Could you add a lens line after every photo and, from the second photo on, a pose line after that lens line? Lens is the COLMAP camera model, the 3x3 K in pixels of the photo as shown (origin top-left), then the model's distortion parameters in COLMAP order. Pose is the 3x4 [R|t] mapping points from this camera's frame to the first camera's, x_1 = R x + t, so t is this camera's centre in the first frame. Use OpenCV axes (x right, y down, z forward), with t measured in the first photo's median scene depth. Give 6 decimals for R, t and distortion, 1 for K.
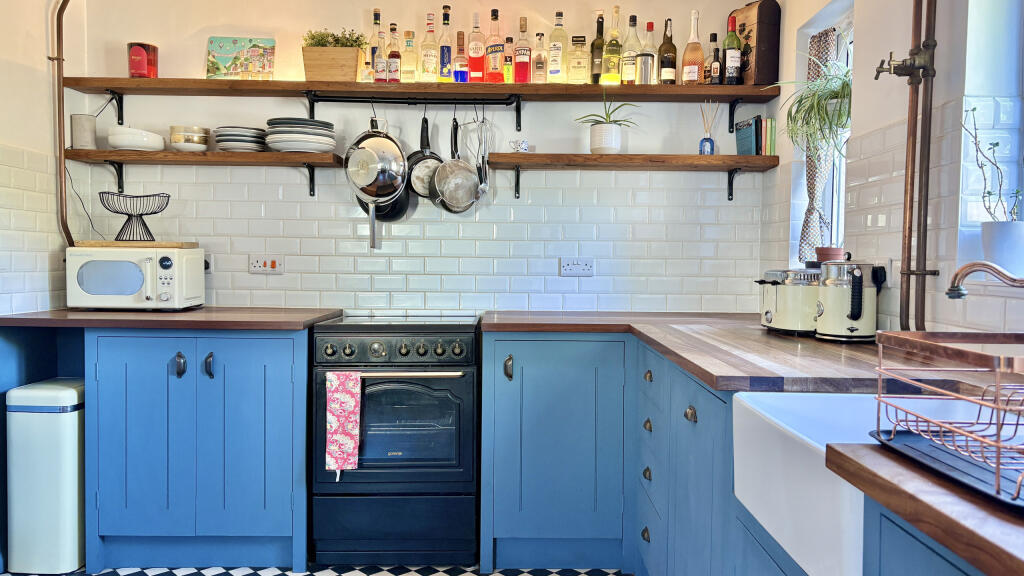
lens RADIAL K [[776.4, 0, 512.0], [0, 776.4, 288.0], [0, 0, 1]] dist [0.020344, -0.002865]
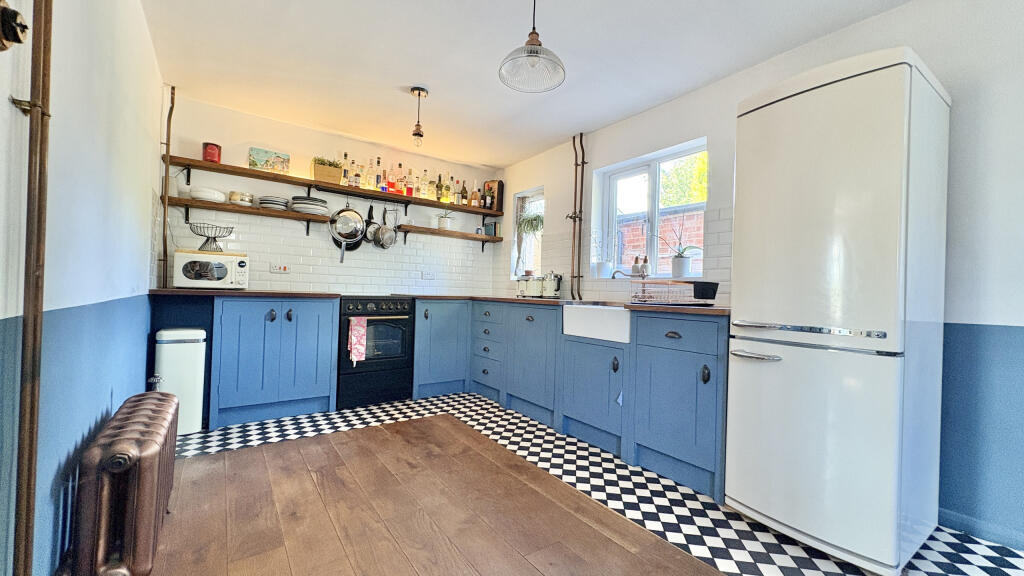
lens RADIAL K [[409.3, 0, 512.0], [0, 409.3, 288.0], [0, 0, 1]] dist [0.001126, 0.000089]
pose [[0.804888, 0.018988, 0.593123, -0.475008], [-0.000359, 0.999503, -0.031511, 0.052929], [-0.593427, 0.025150, 0.804495, -0.172839]]
